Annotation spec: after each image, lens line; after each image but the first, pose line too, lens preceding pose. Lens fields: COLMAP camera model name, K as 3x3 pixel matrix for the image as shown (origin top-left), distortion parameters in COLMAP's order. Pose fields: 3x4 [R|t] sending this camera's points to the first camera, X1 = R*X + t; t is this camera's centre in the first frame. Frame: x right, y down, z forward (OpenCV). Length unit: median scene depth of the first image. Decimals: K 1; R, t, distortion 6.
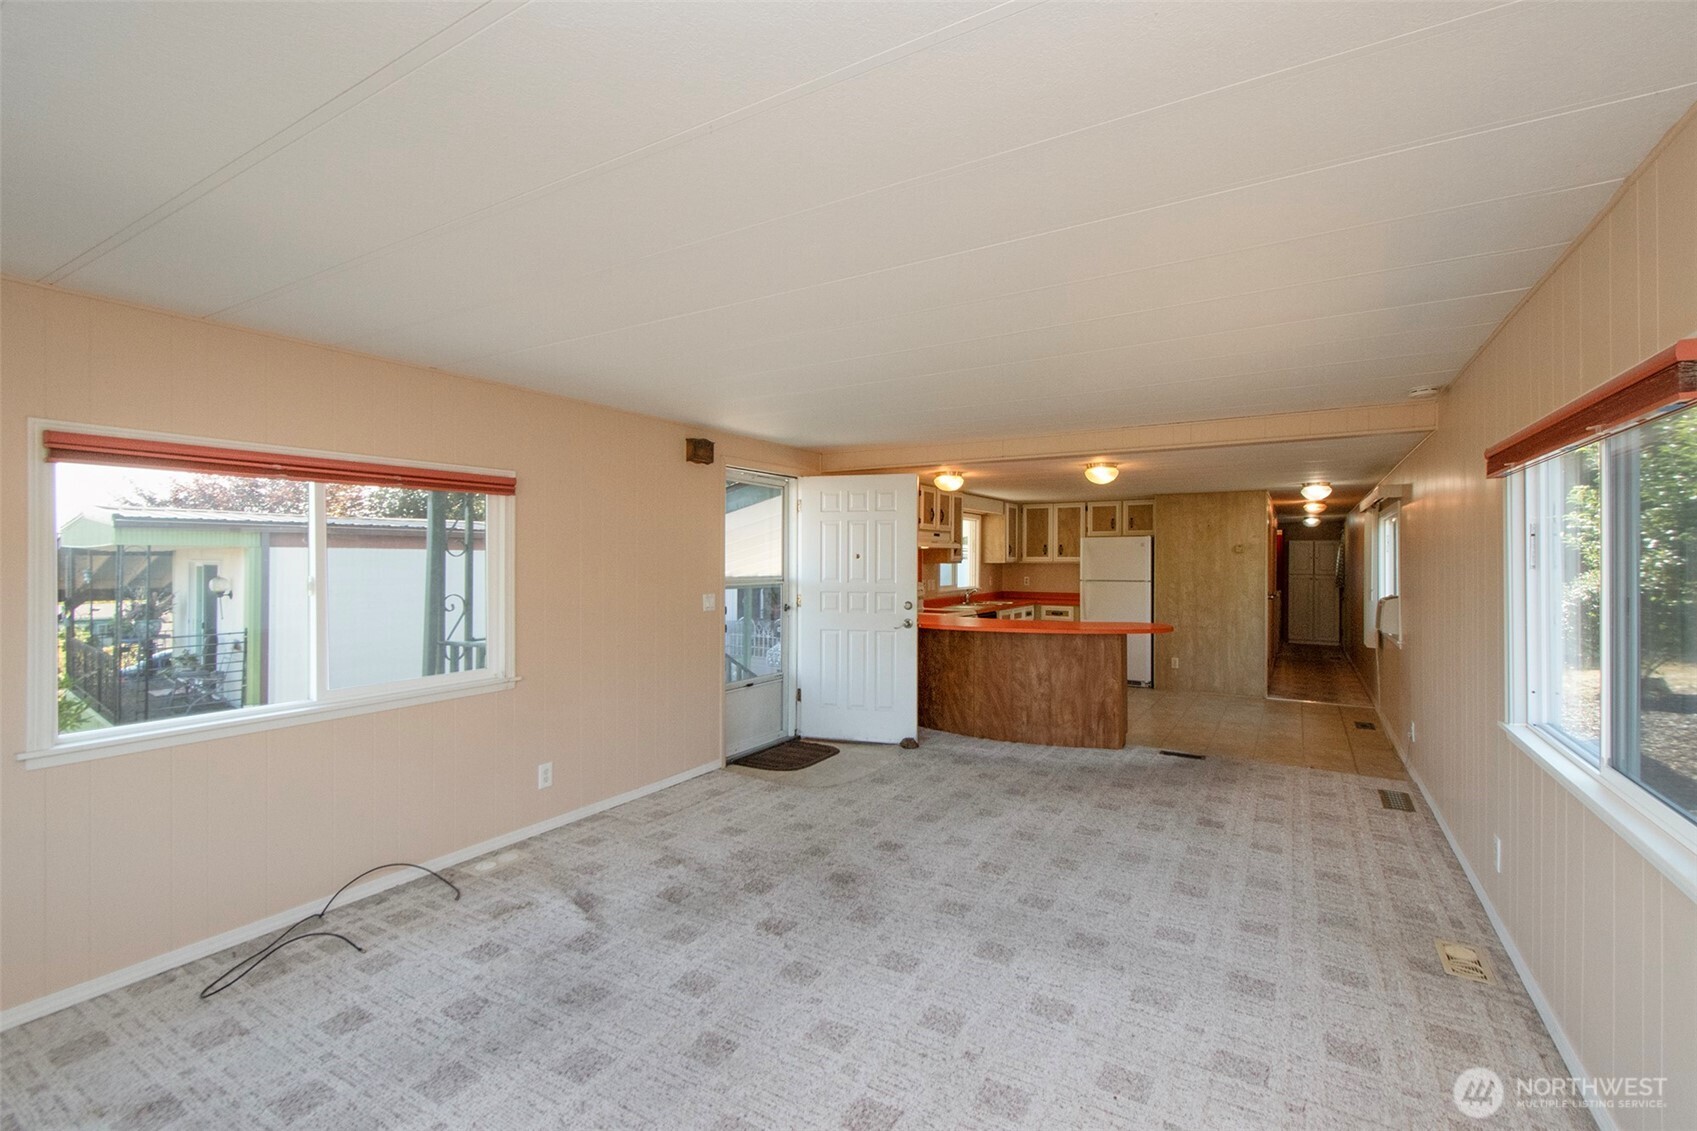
lens RADIAL K [[738.4, 0, 825.6], [0, 738.4, 564.6], [0, 0, 1]] dist [0.000120, -0.000044]
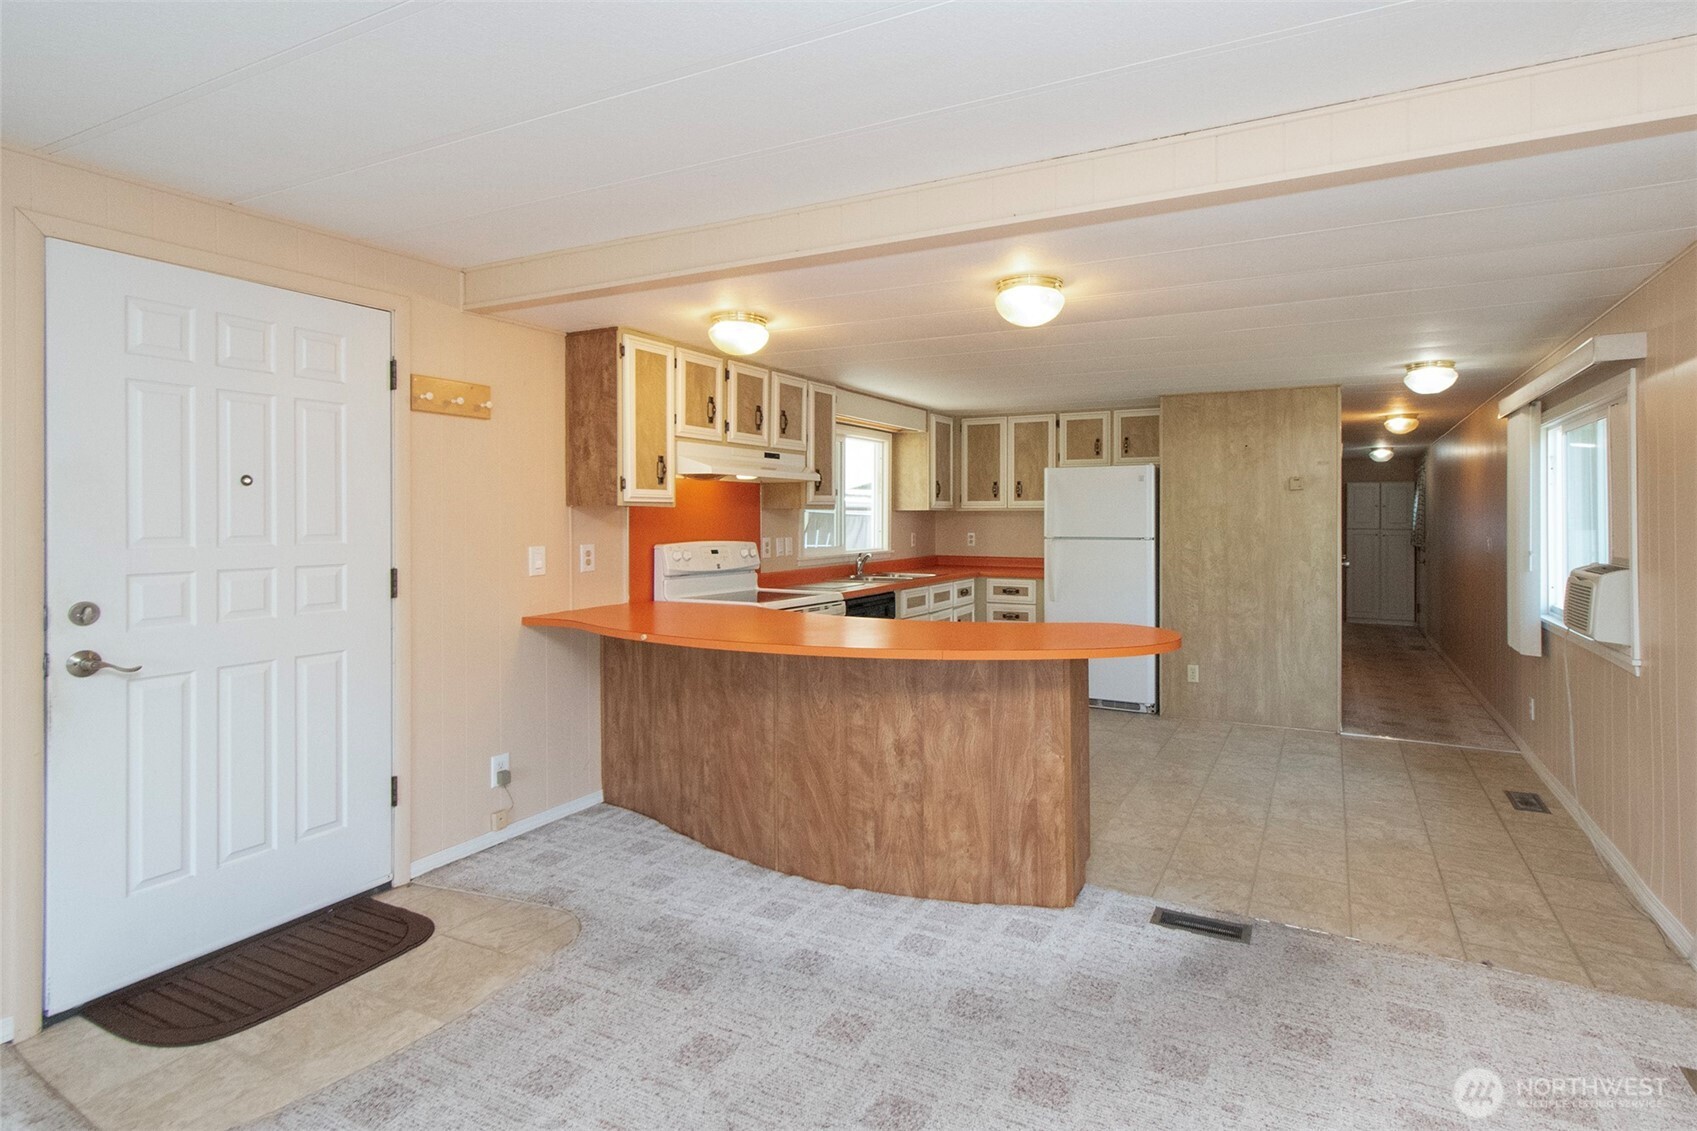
lens RADIAL K [[918.6, 0, 855.2], [0, 918.6, 522.9], [0, 0, 1]] dist [0.003416, 0.000624]
pose [[0.996513, -0.003257, 0.083369, 0.143996], [0.003072, 0.999993, 0.002354, 0.007712], [-0.083376, -0.002090, 0.996516, 0.291599]]
